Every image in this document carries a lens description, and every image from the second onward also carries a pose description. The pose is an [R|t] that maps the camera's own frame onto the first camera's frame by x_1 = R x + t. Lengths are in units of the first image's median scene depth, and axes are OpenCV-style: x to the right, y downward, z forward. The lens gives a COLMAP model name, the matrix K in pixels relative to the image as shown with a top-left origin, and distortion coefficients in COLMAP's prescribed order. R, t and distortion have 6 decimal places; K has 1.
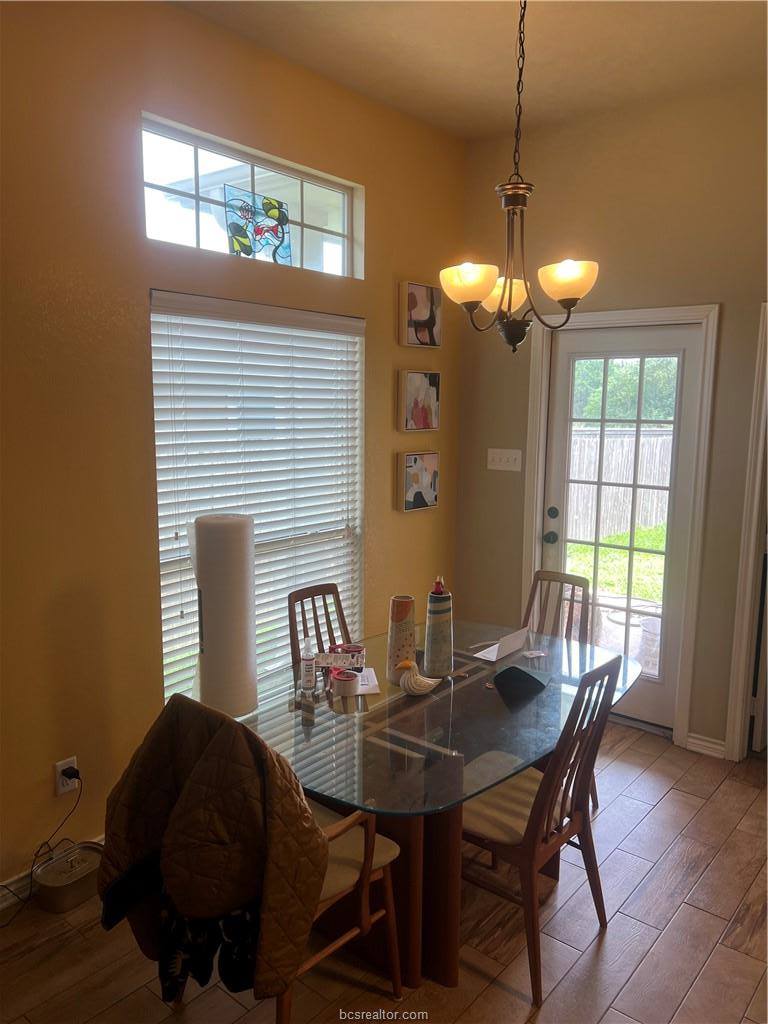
lens RADIAL K [[754.7, 0, 384.0], [0, 754.7, 512.0], [0, 0, 1]] dist [0.002150, -0.006084]
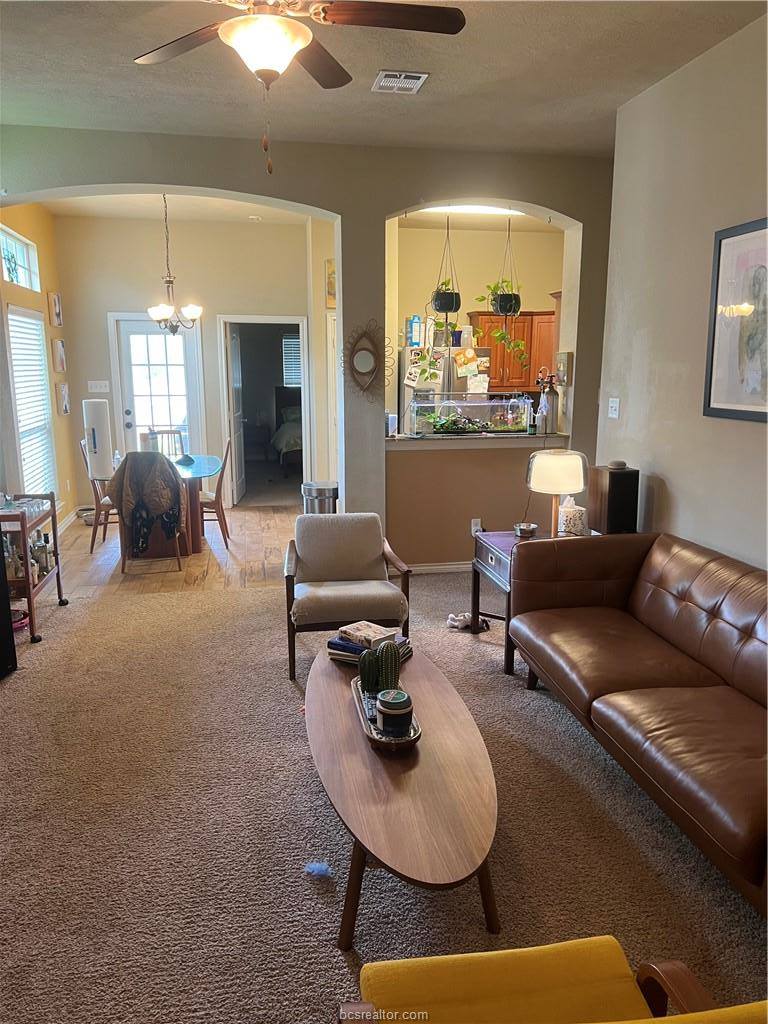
lens RADIAL K [[754.7, 0, 384.0], [0, 754.7, 512.0], [0, 0, 1]] dist [0.002150, -0.006084]
pose [[0.641962, -0.162115, 0.749402, -1.001016], [0.124636, 0.986456, 0.106629, 0.150459], [-0.756539, 0.024951, 0.653473, -0.916093]]
